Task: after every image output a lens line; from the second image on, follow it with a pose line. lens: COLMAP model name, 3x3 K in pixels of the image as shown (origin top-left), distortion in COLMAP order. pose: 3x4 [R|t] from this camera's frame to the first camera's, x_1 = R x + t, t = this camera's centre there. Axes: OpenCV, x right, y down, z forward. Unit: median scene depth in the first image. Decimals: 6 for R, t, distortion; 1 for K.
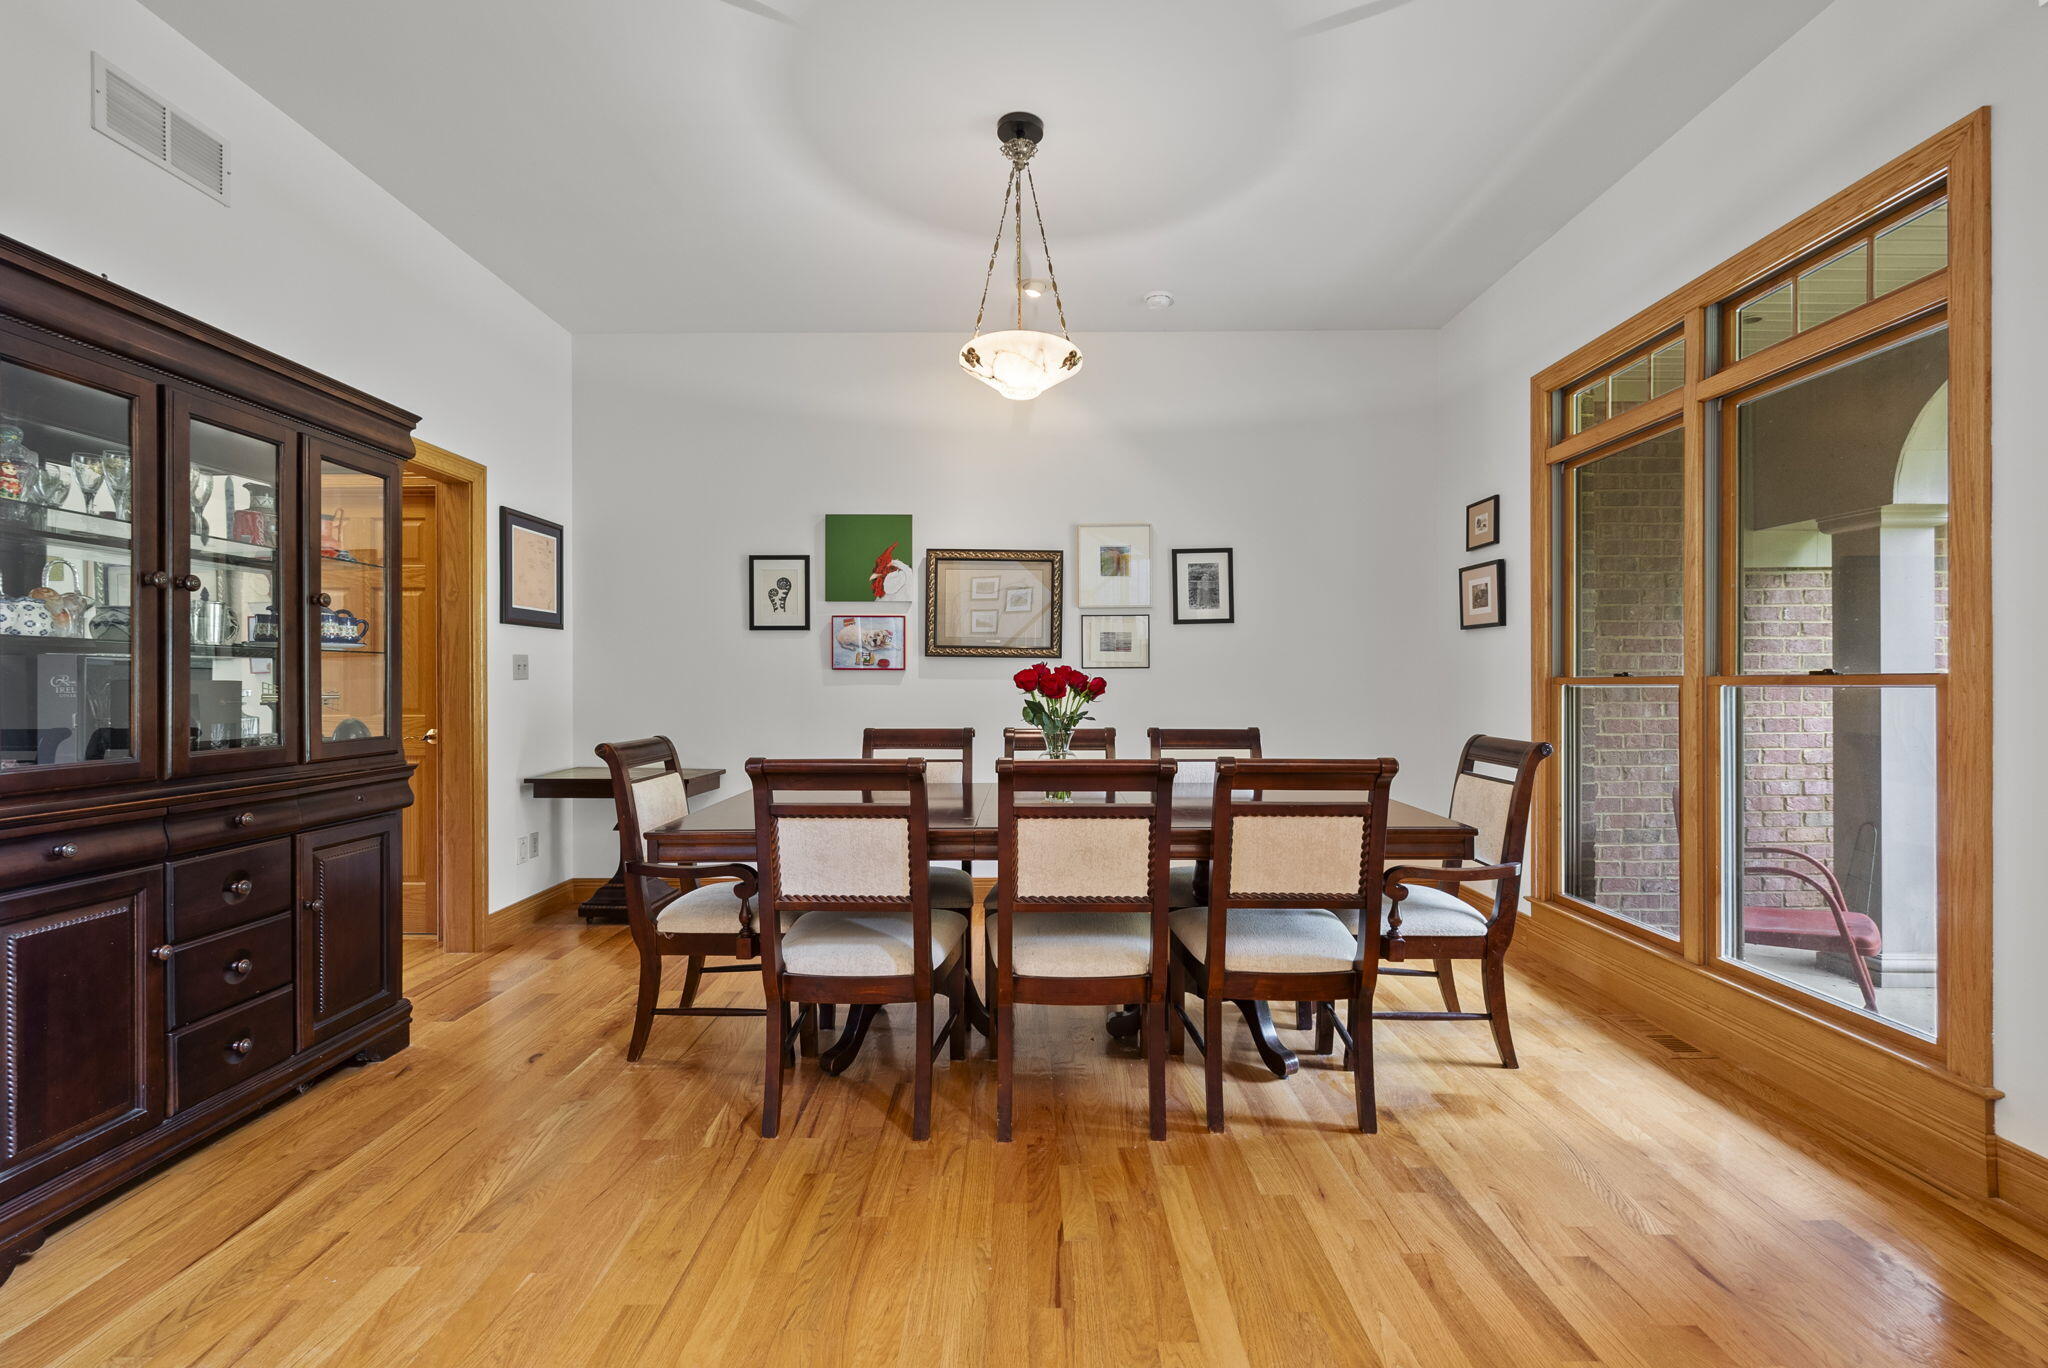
lens RADIAL K [[925.9, 0, 1024.0], [0, 925.9, 684.0], [0, 0, 1]] dist [-0.003250, -0.000601]
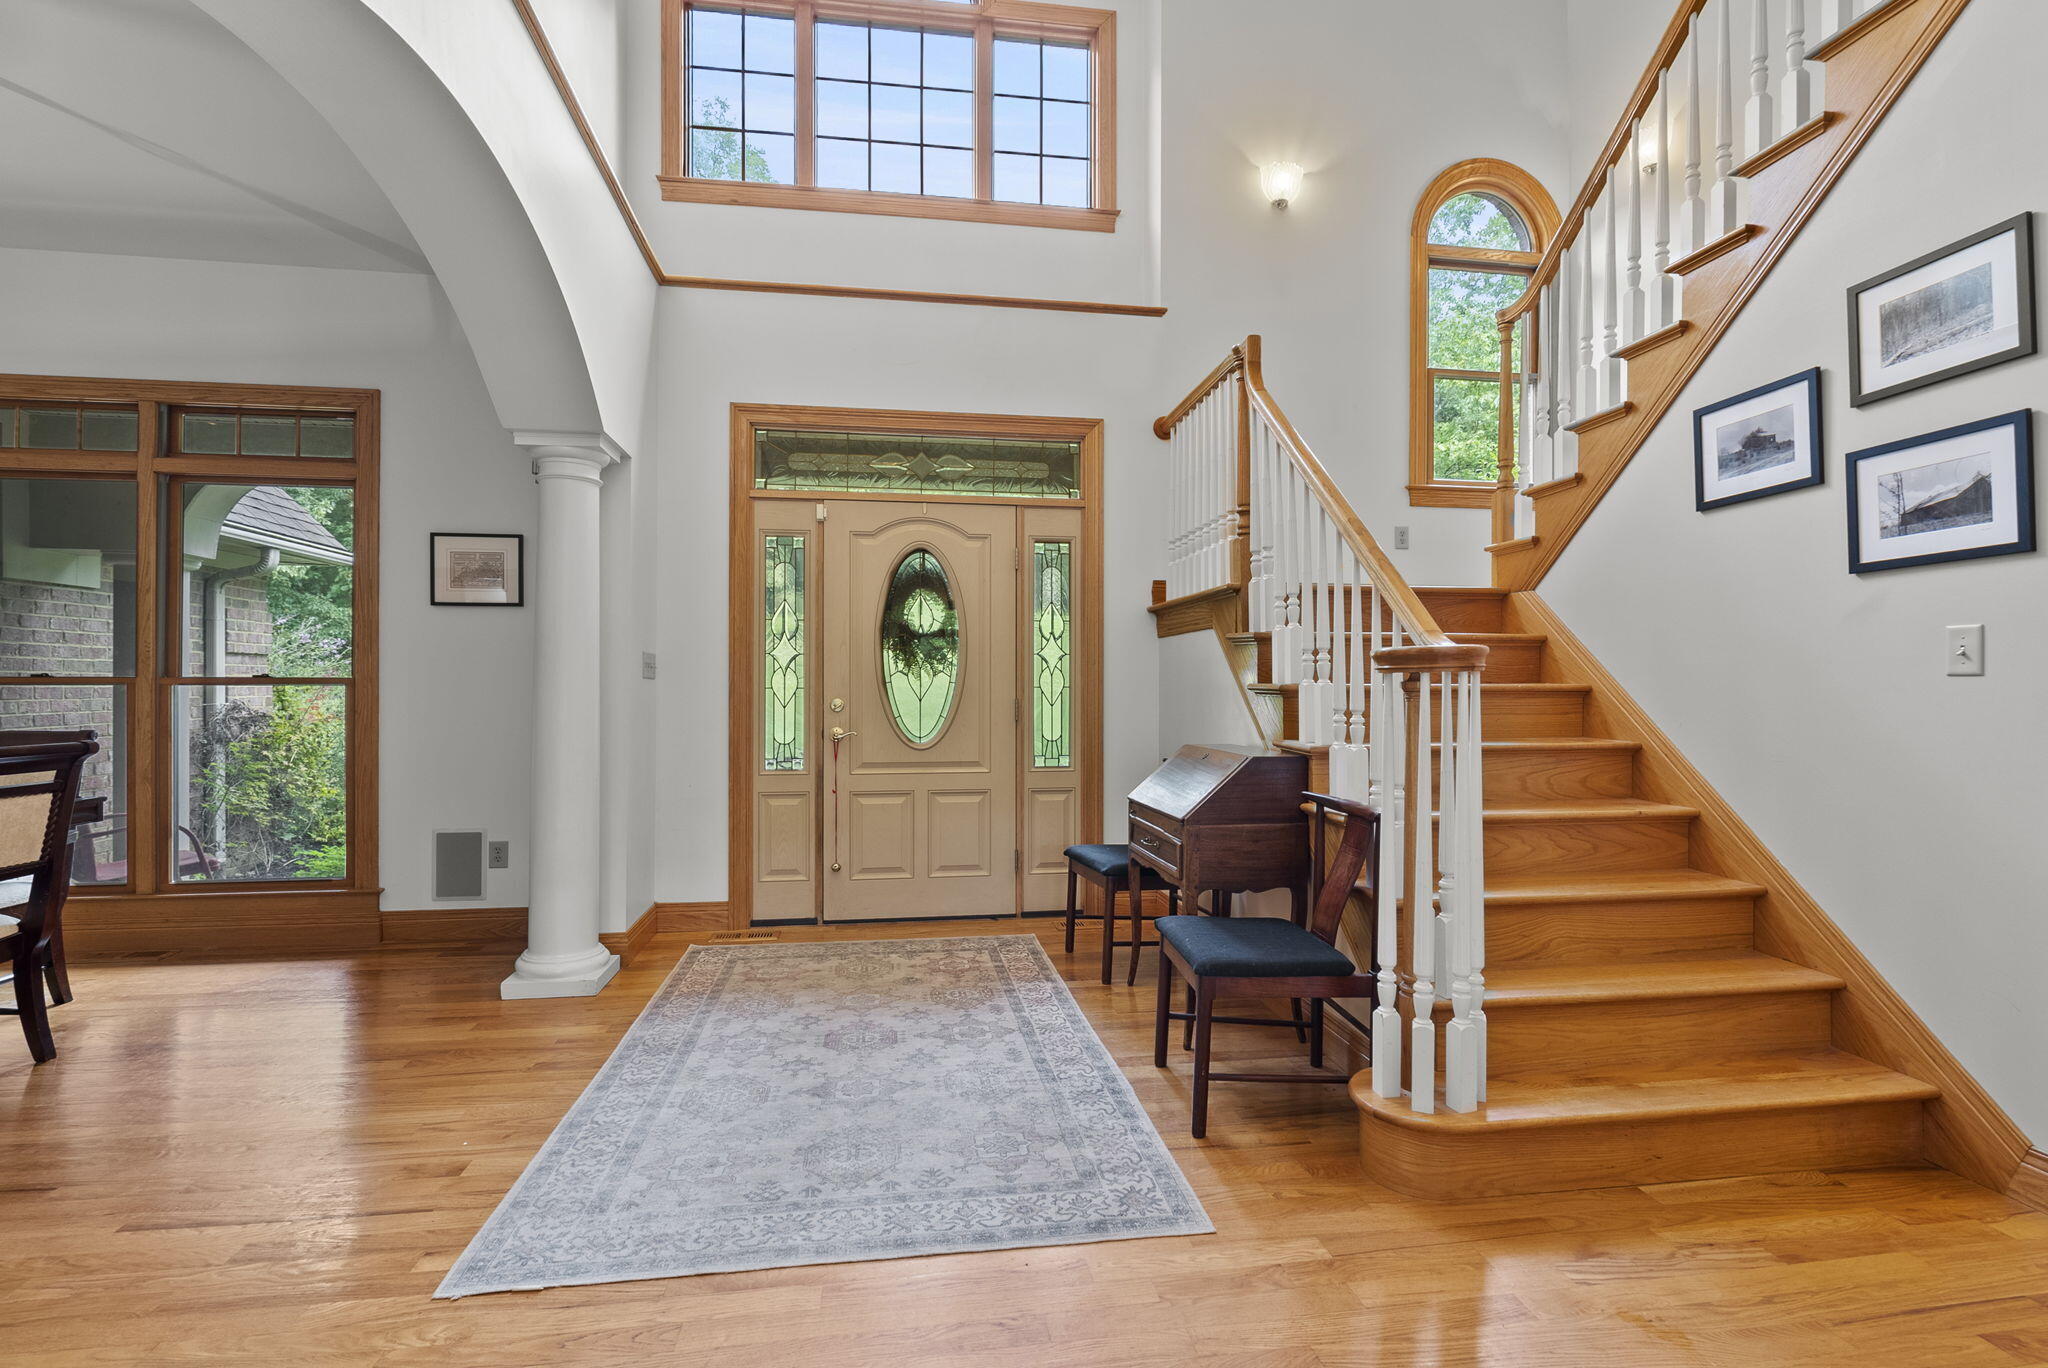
lens RADIAL K [[889.8, 0, 1012.4], [0, 889.8, 683.5], [0, 0, 1]] dist [-0.003791, -0.000199]
pose [[-0.148121, 0.004491, 0.988959, -0.881849], [-0.001536, 0.999987, -0.004771, 0.005340], [-0.988968, -0.002225, -0.148112, -0.050159]]
